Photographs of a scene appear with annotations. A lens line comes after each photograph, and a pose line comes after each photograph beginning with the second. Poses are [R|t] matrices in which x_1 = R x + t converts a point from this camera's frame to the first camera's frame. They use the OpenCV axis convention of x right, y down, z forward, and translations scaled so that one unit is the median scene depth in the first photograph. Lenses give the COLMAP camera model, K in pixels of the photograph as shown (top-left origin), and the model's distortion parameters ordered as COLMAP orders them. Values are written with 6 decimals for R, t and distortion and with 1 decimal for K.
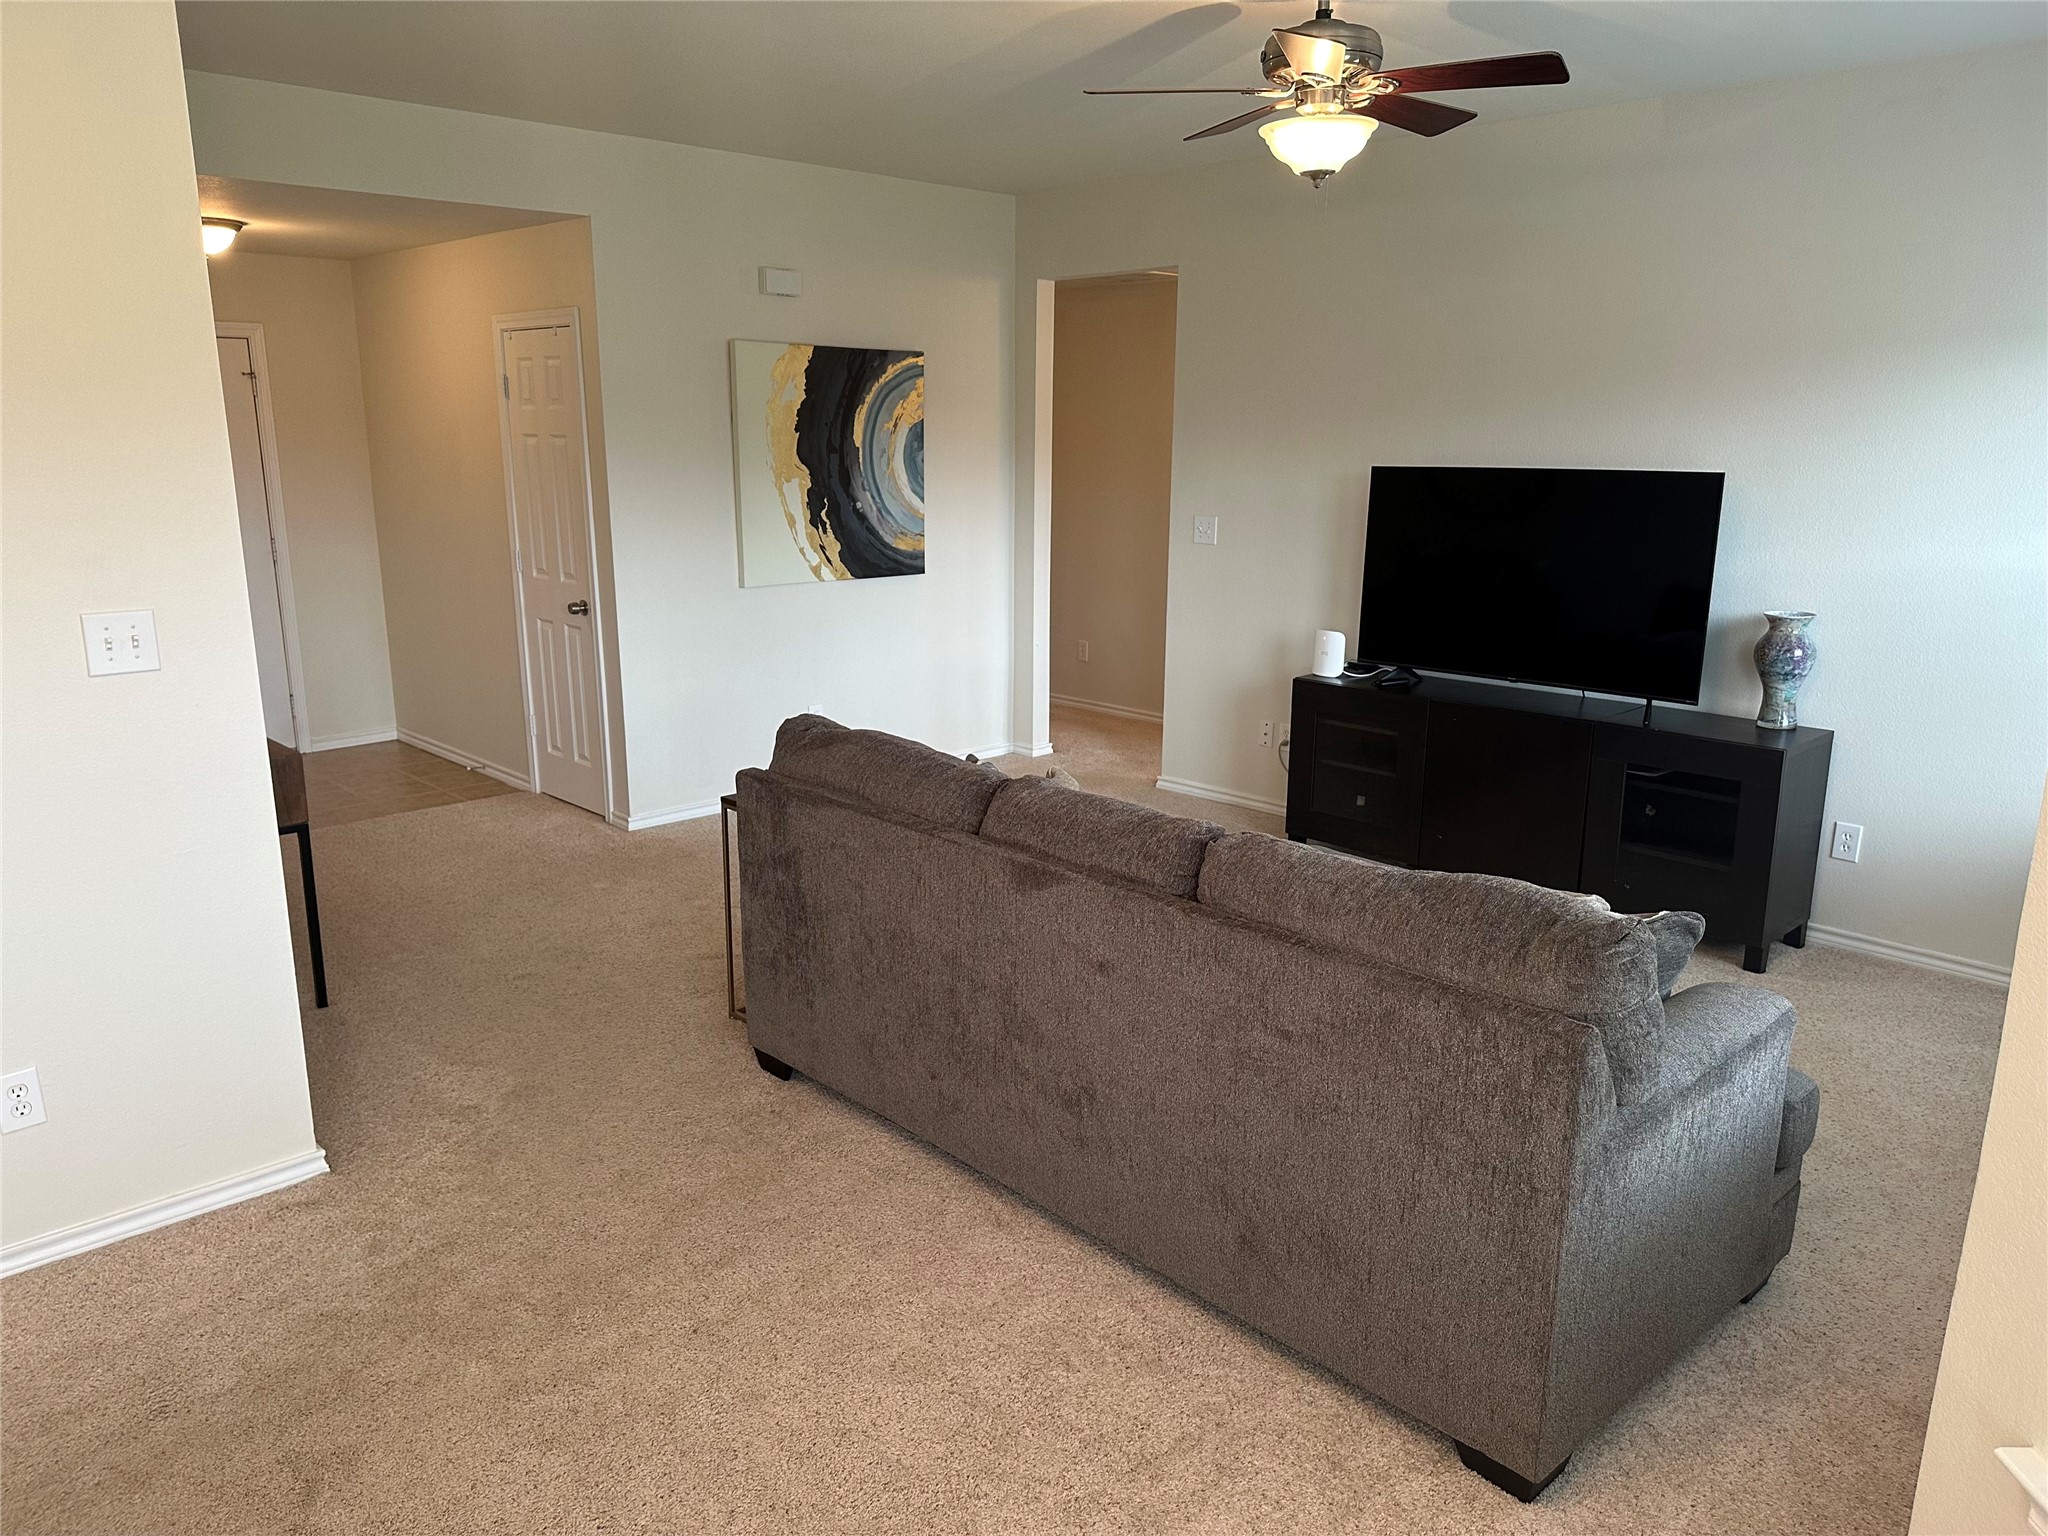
lens RADIAL K [[1425.1, 0, 1026.4], [0, 1425.1, 749.4], [0, 0, 1]] dist [0.121955, -0.186277]
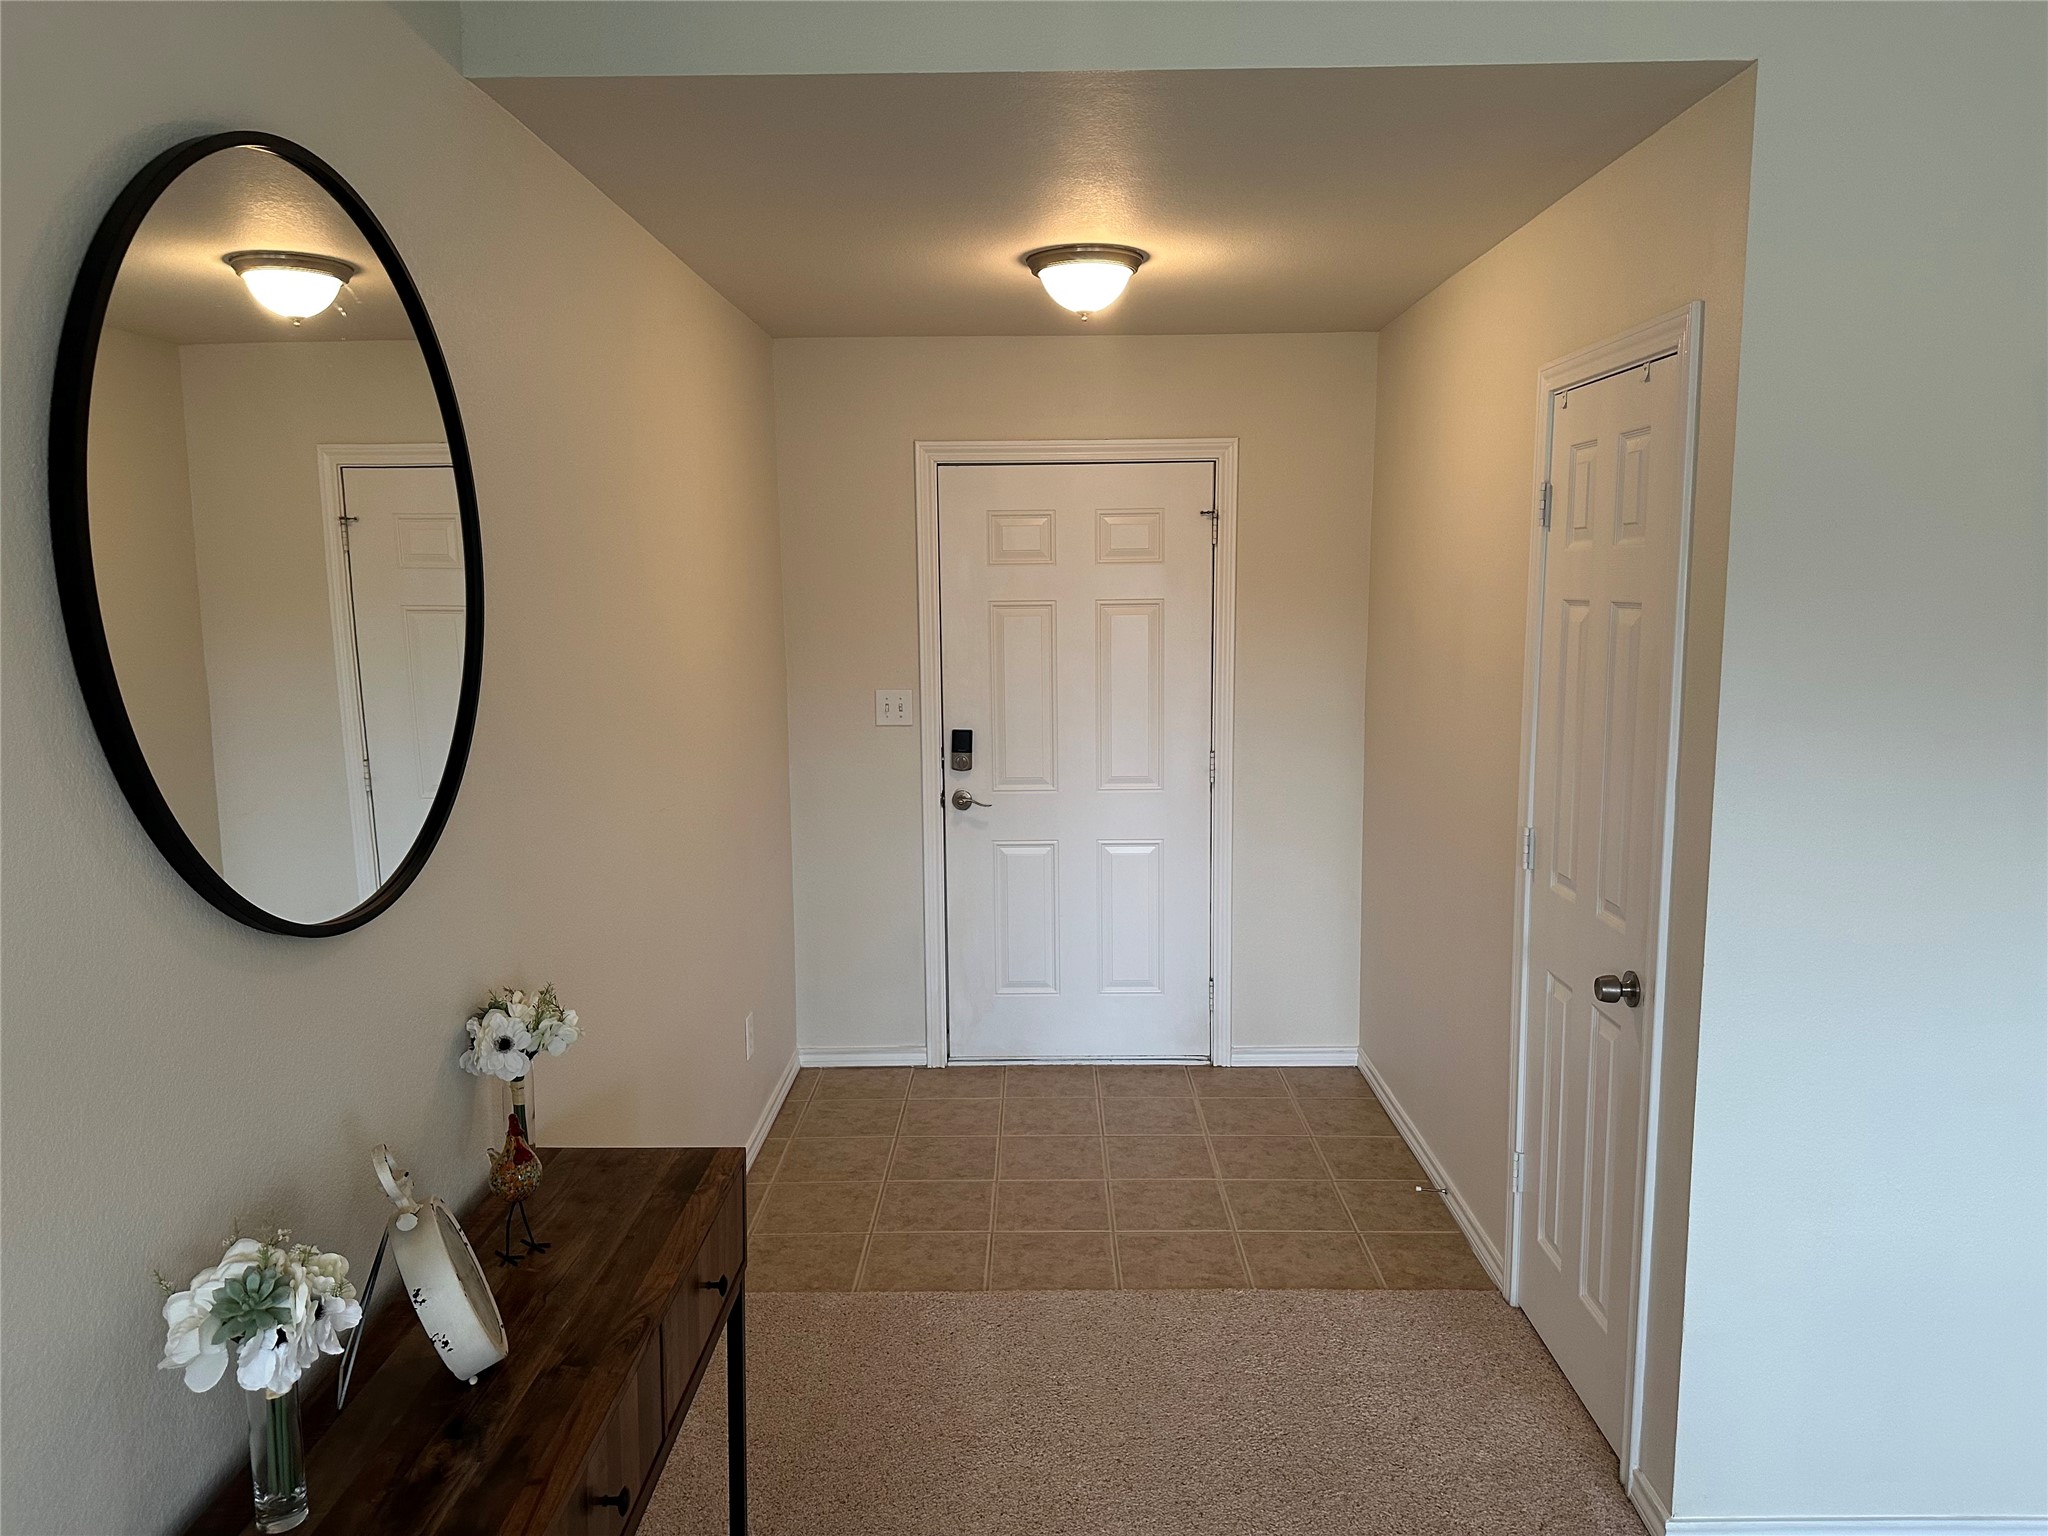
lens RADIAL K [[1425.1, 0, 1026.4], [0, 1425.1, 749.4], [0, 0, 1]] dist [0.121955, -0.186277]
pose [[0.709888, 0.080401, -0.699710, -0.134314], [-0.159115, 0.986087, -0.048122, -0.117554], [0.686106, 0.145496, 0.712804, 0.543523]]
